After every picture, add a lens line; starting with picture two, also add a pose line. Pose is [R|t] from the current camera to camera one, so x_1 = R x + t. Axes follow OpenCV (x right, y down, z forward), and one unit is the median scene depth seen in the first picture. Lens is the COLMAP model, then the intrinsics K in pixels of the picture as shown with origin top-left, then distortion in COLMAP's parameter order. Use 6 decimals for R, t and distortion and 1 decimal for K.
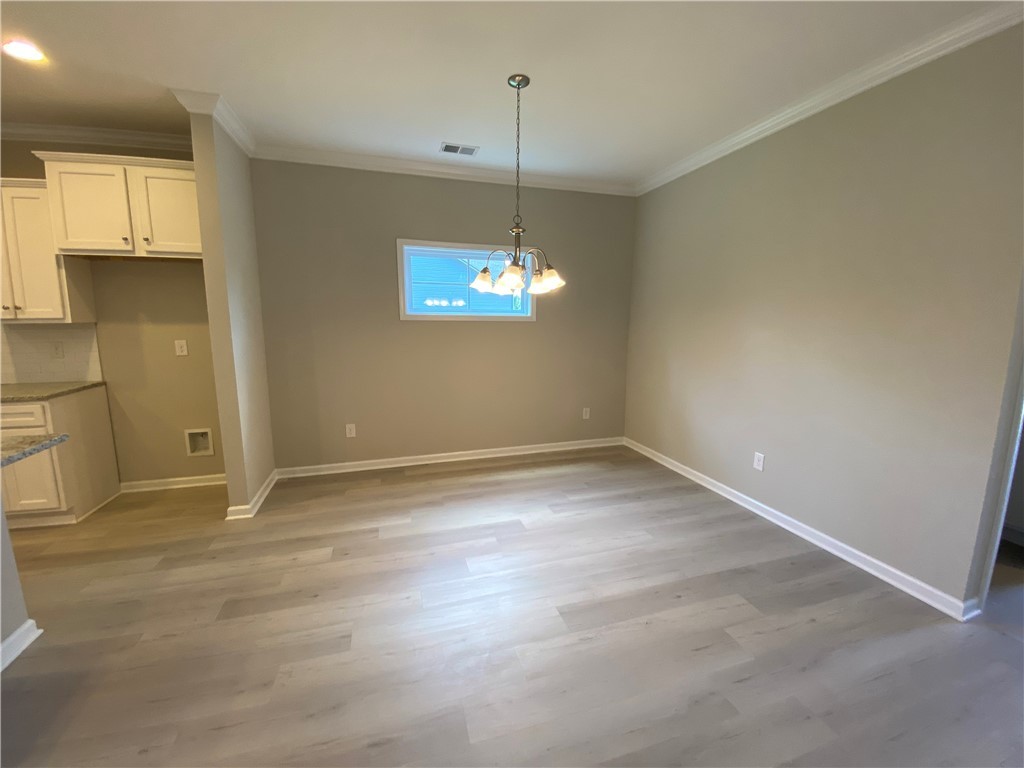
lens RADIAL K [[413.2, 0, 519.1], [0, 413.2, 385.7], [0, 0, 1]] dist [0.007668, -0.015673]
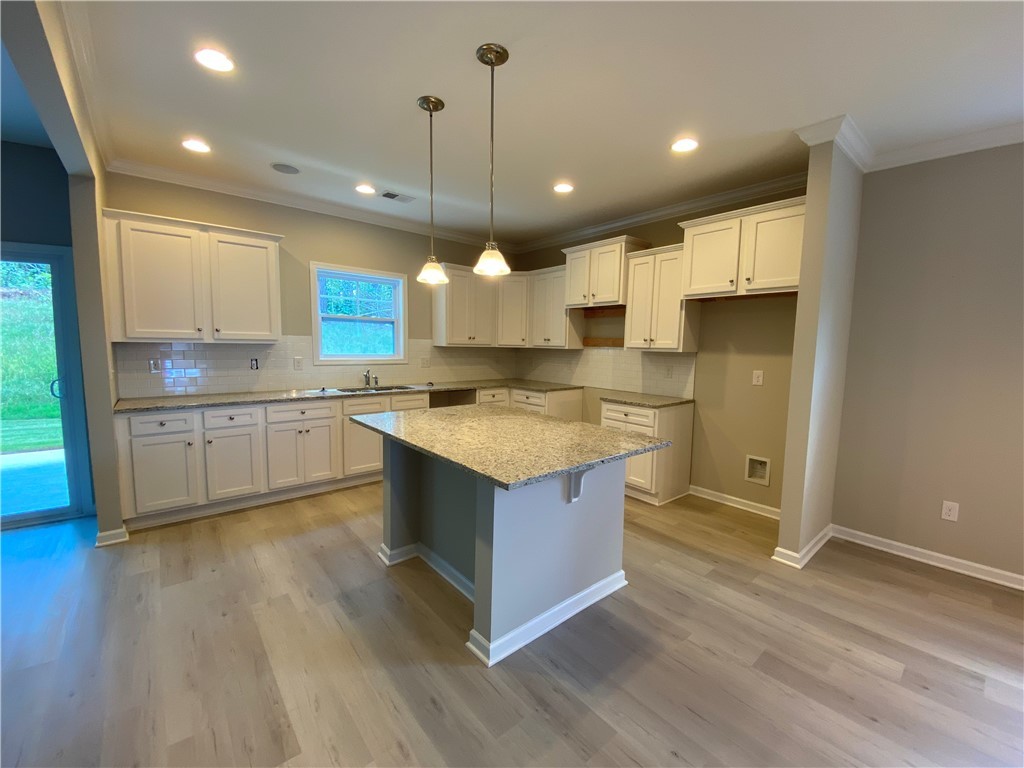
lens RADIAL K [[413.2, 0, 515.1], [0, 413.2, 383.4], [0, 0, 1]] dist [0.007668, -0.015673]
pose [[0.379539, 0.088951, -0.920890, -0.092214], [-0.160036, 0.986675, 0.029347, -0.010028], [0.911229, 0.136237, 0.388717, 0.027108]]
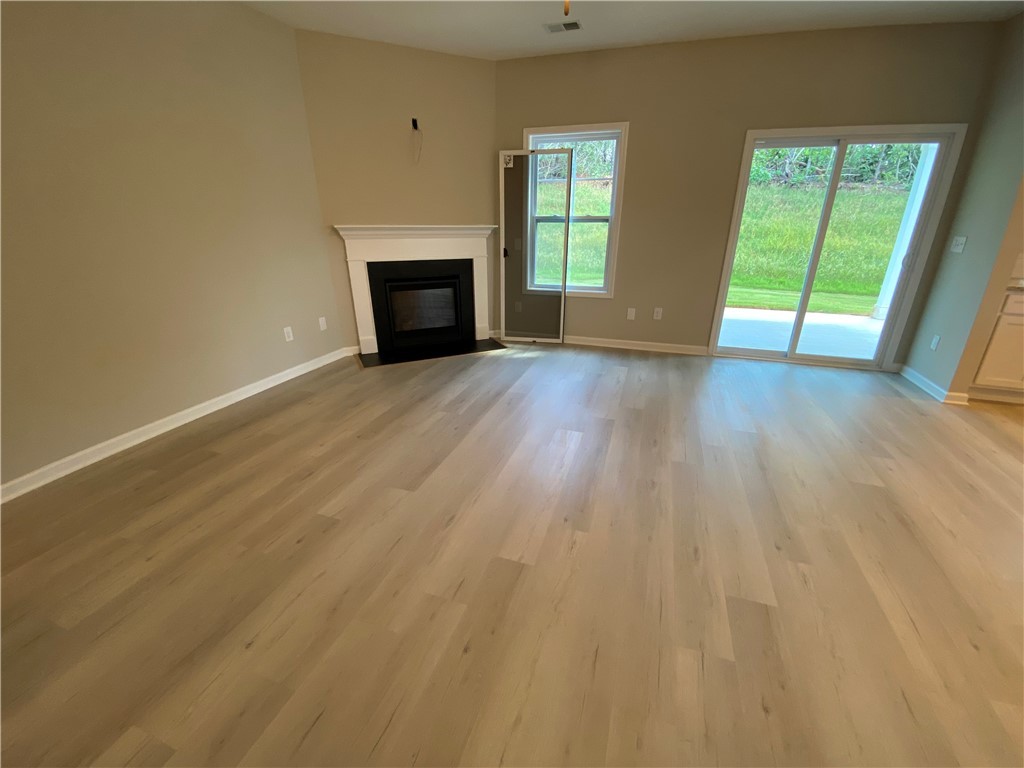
lens RADIAL K [[413.2, 0, 517.0], [0, 413.2, 387.5], [0, 0, 1]] dist [0.007668, -0.015673]
pose [[-0.598691, 0.289876, -0.746686, 0.225888], [-0.129102, 0.885105, 0.447127, 0.167688], [0.790507, 0.364090, -0.492481, -0.849123]]
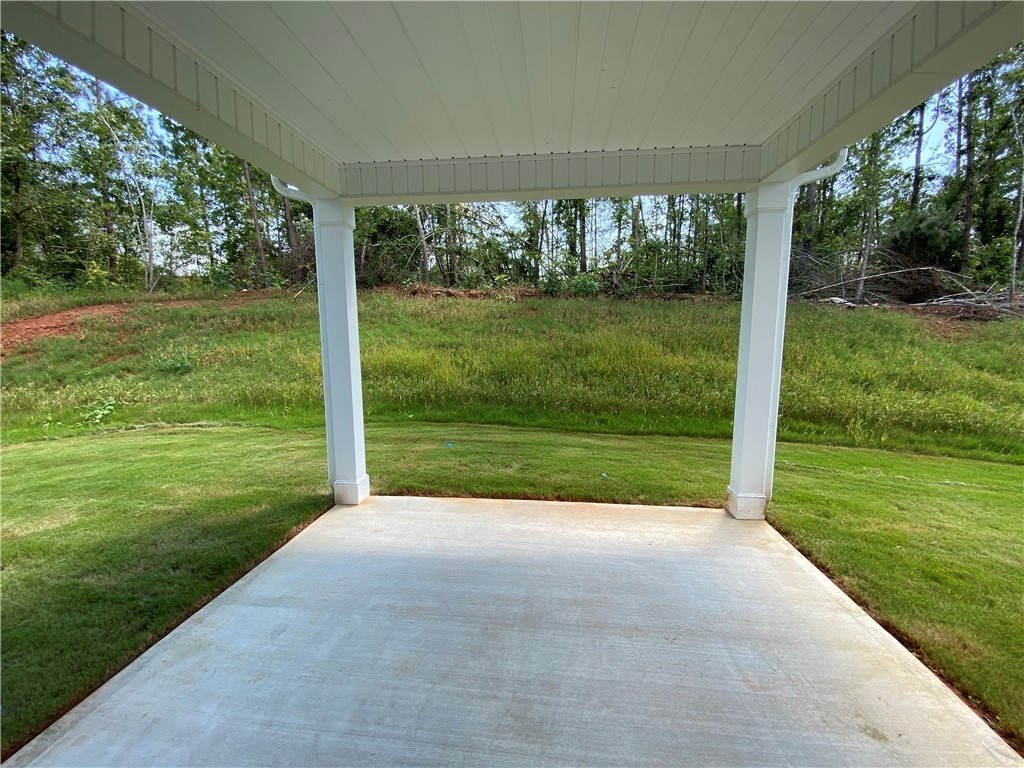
lens RADIAL K [[413.2, 0, 513.6], [0, 413.2, 376.3], [0, 0, 1]] dist [0.007668, -0.015673]
pose [[-0.411587, 0.090446, -0.906871, -1.518276], [-0.140192, 0.976937, 0.161061, 0.091740], [0.900523, 0.193427, -0.389415, -0.719672]]
